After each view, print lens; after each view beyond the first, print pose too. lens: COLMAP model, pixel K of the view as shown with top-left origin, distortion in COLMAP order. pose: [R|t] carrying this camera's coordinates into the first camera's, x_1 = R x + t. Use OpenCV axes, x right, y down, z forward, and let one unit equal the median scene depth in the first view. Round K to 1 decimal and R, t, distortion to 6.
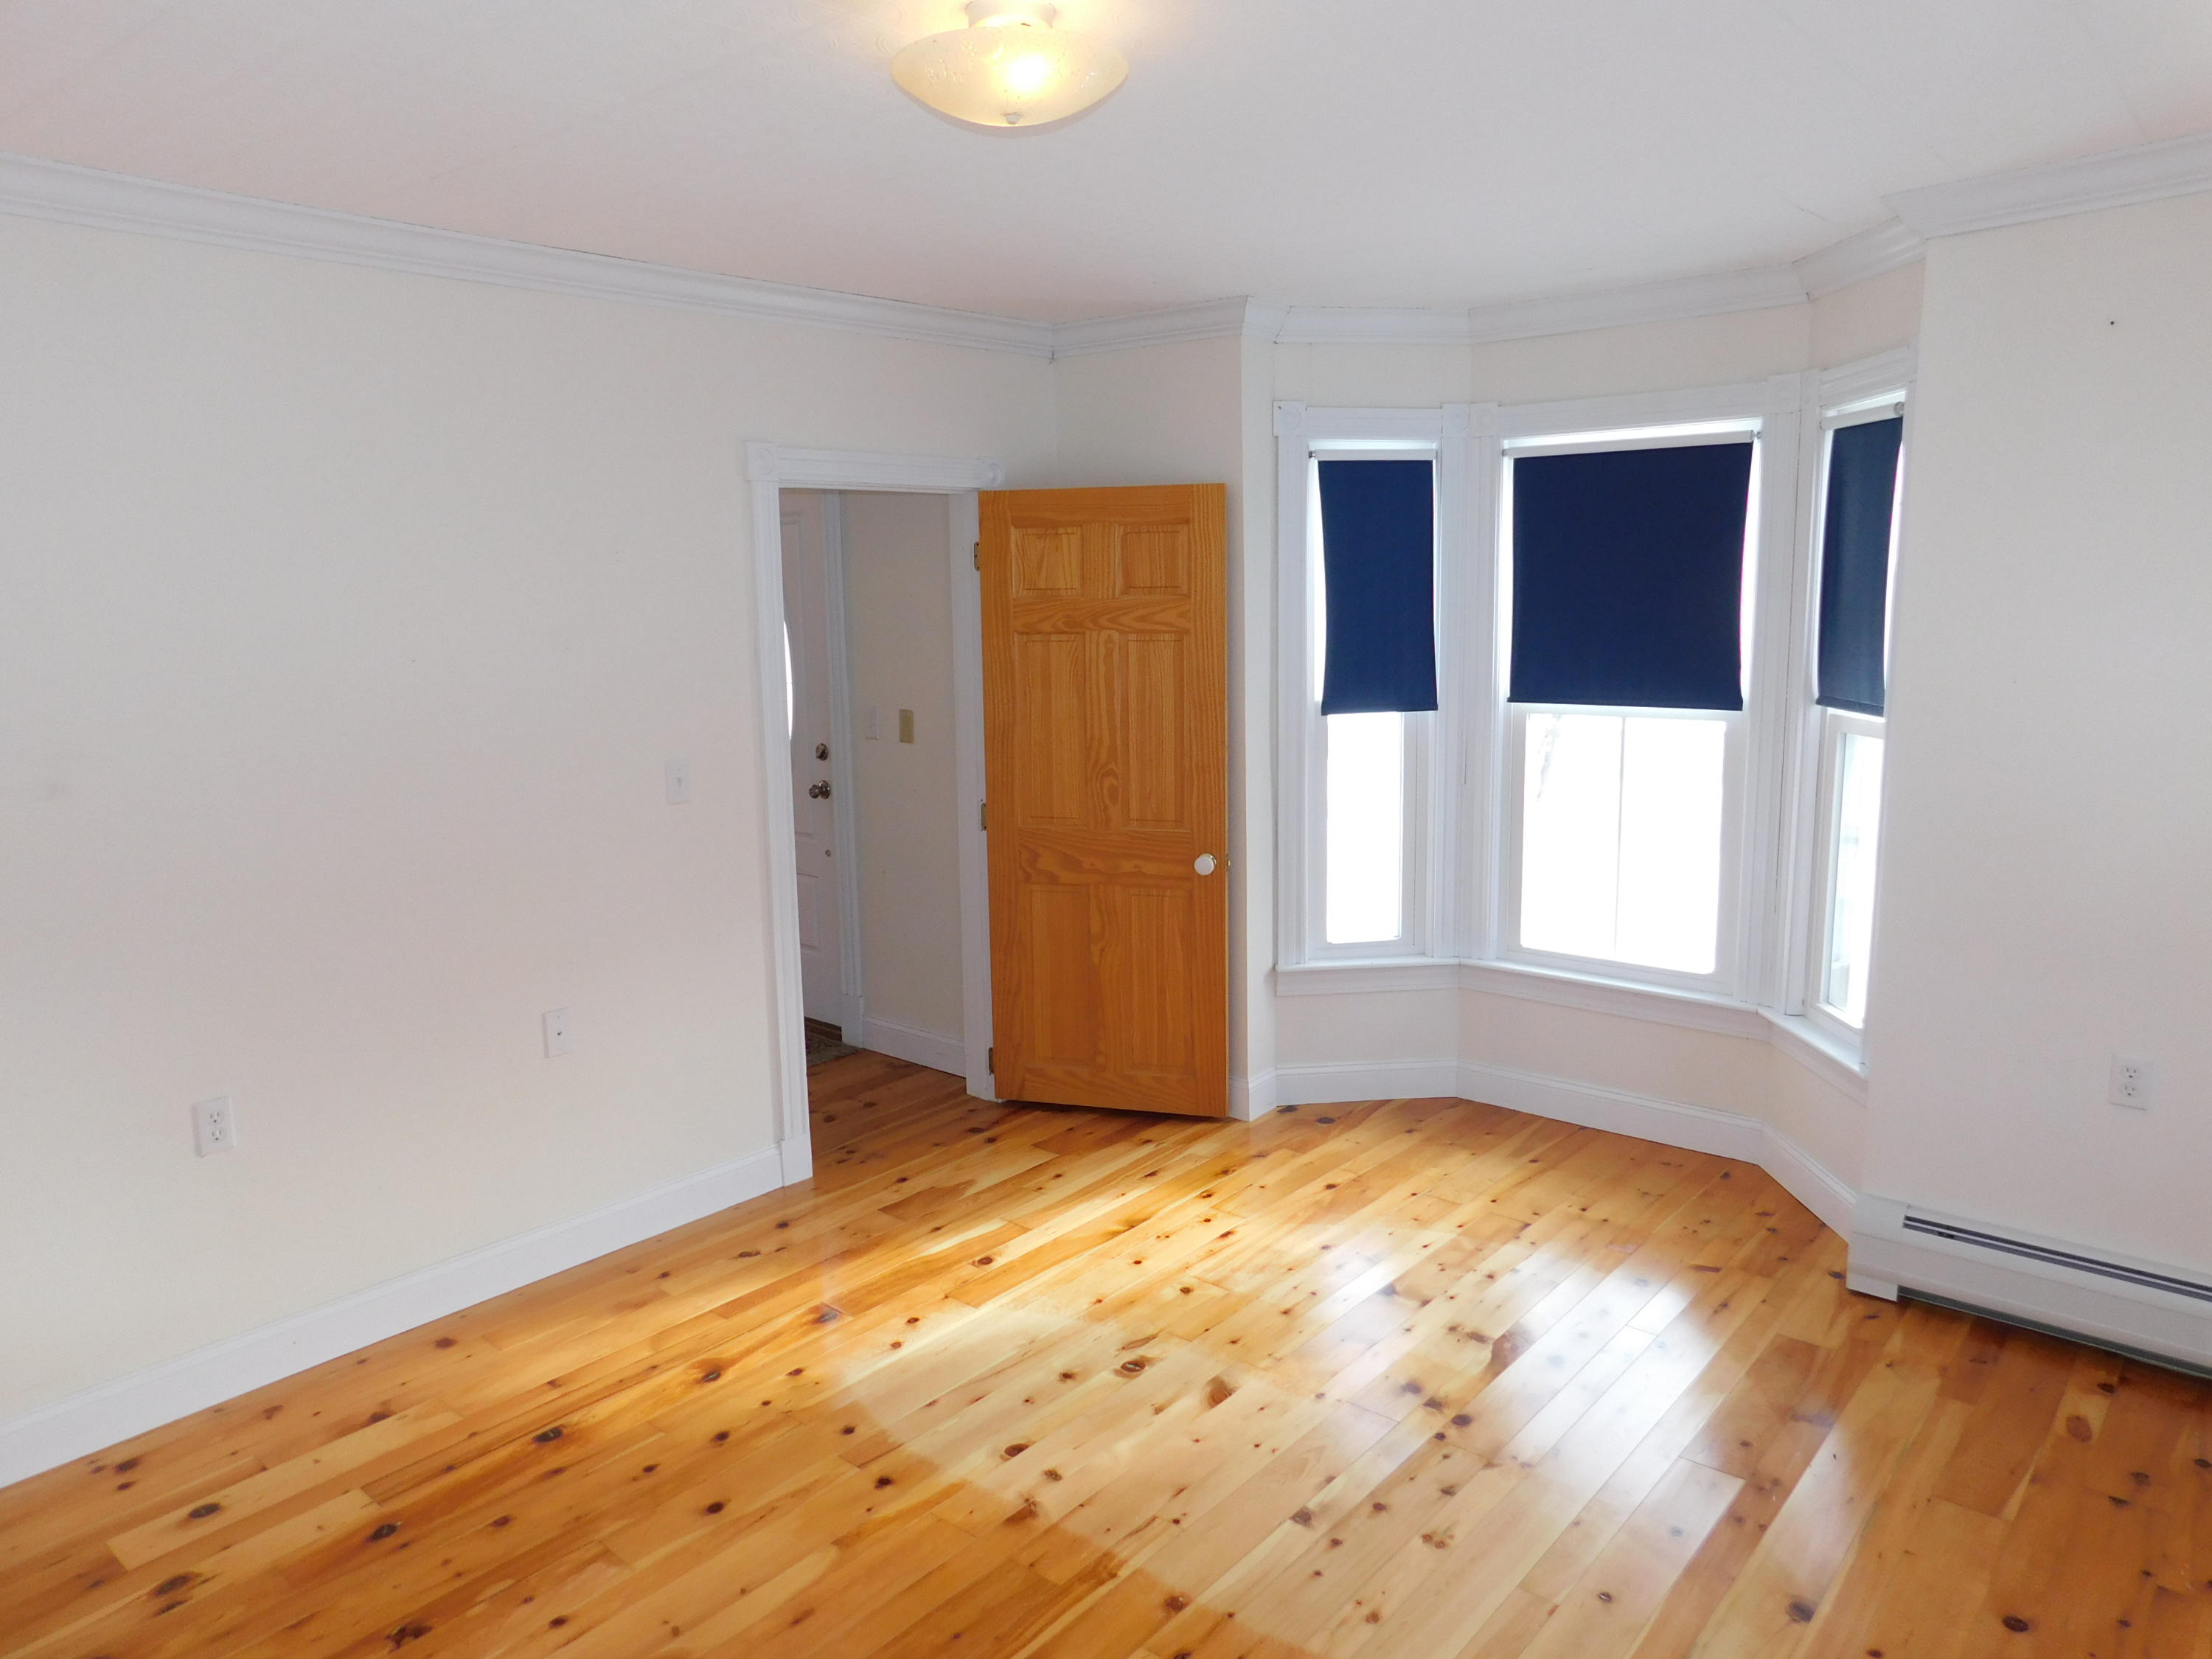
lens RADIAL K [[1484.1, 0, 1106.2], [0, 1484.1, 814.0], [0, 0, 1]] dist [-0.053540, 0.039475]
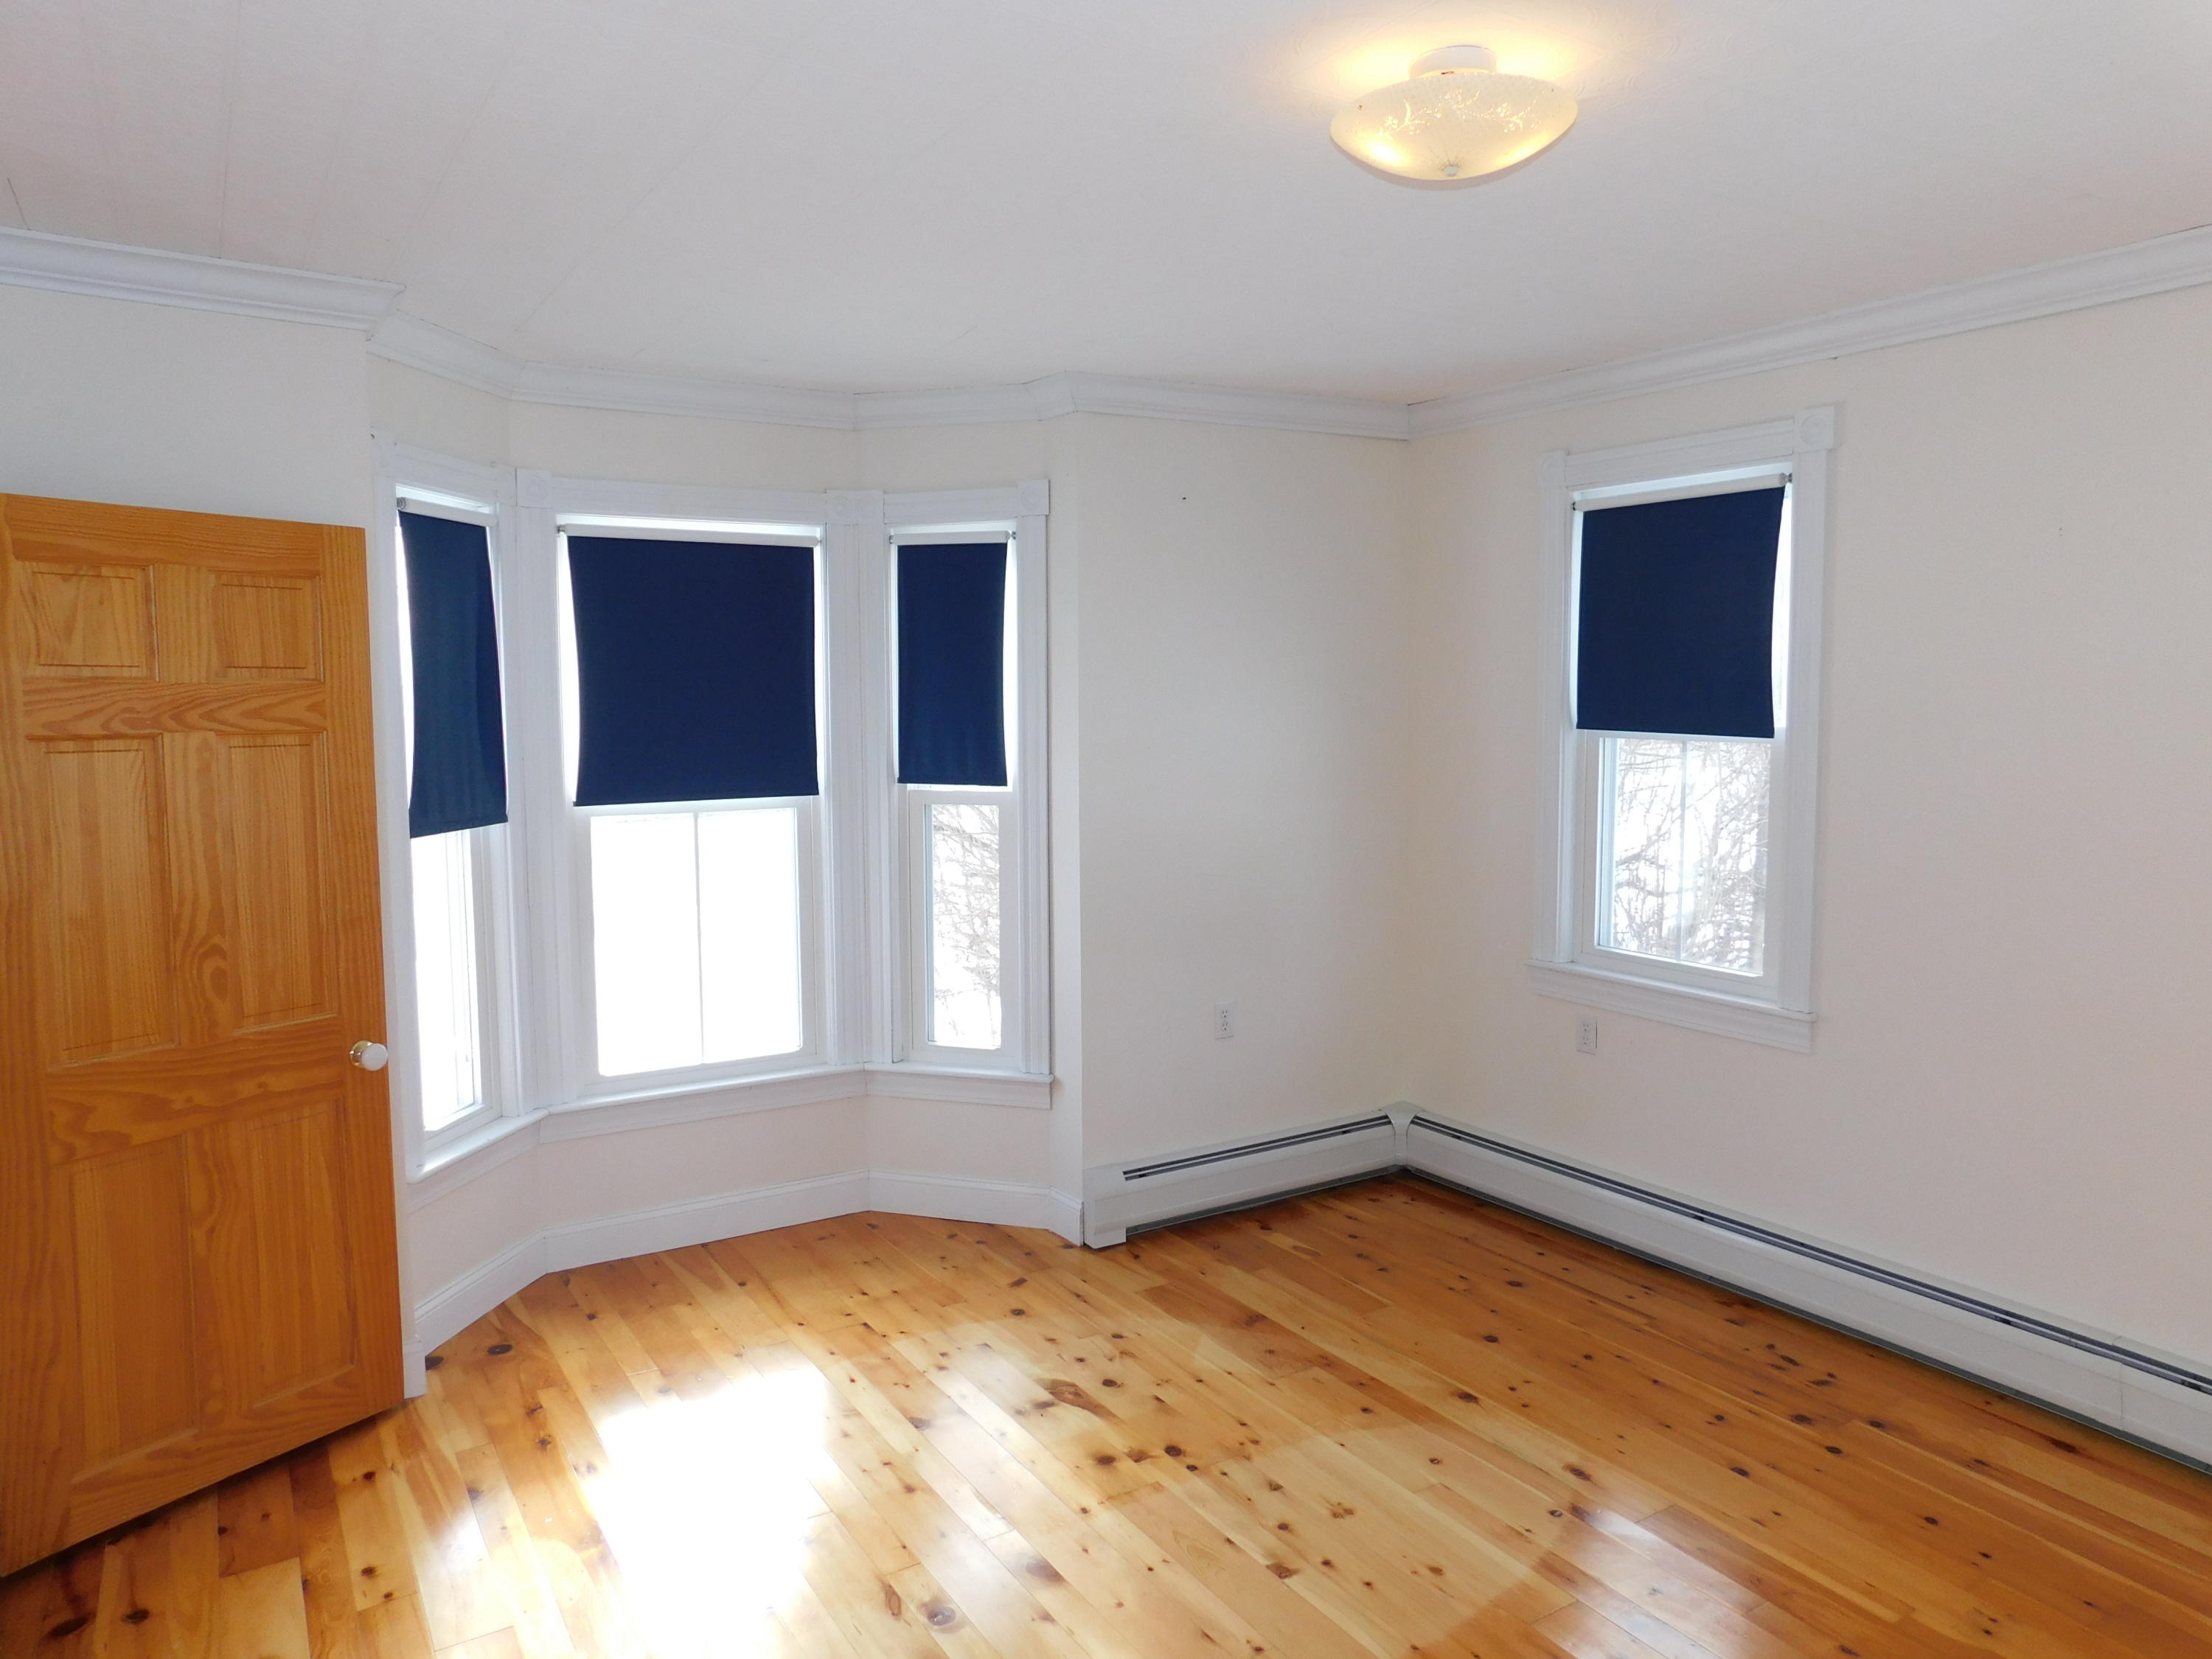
lens RADIAL K [[1484.1, 0, 1104.9], [0, 1484.1, 817.7], [0, 0, 1]] dist [-0.053540, 0.039475]
pose [[0.295930, -0.065123, 0.952987, -0.495253], [0.142550, 0.989512, 0.023352, -0.045565], [-0.944513, 0.128938, 0.302110, 0.442060]]
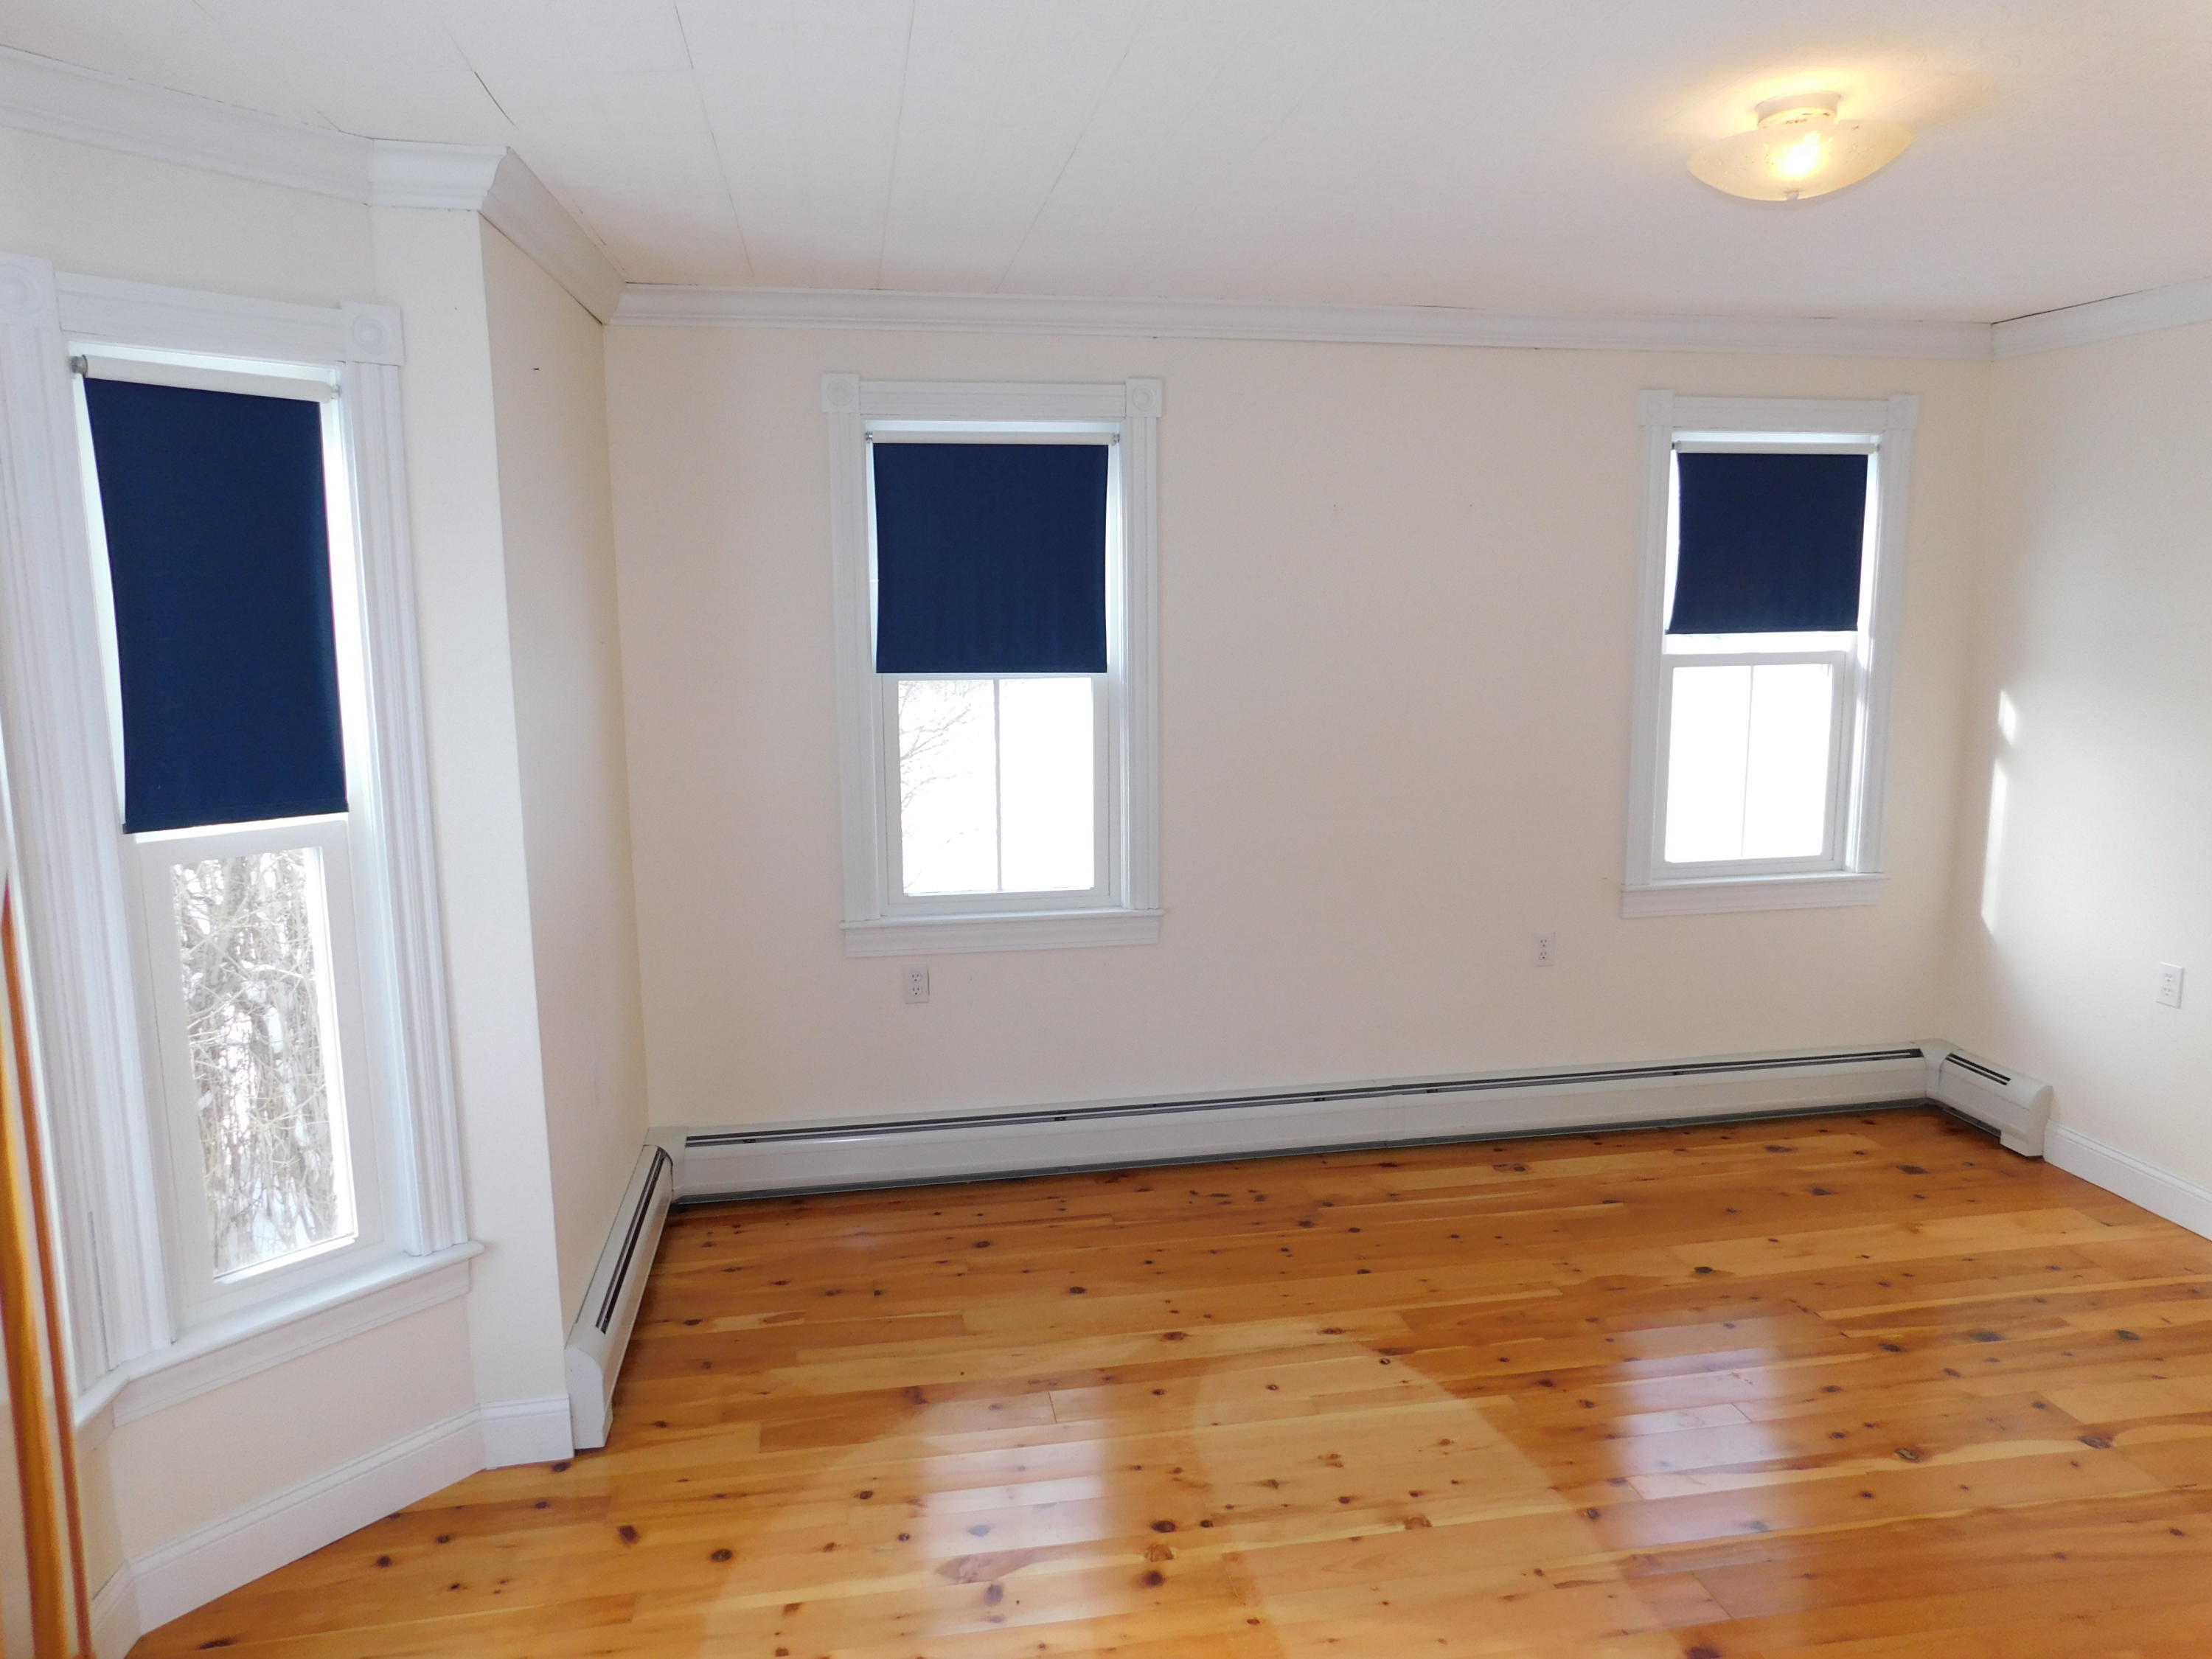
lens RADIAL K [[1484.1, 0, 1111.4], [0, 1484.1, 819.3], [0, 0, 1]] dist [-0.053540, 0.039475]
pose [[-0.777218, -0.066230, 0.625736, -0.181387], [0.117228, 0.961794, 0.247408, -0.158806], [-0.618214, 0.265644, -0.739760, 1.043898]]
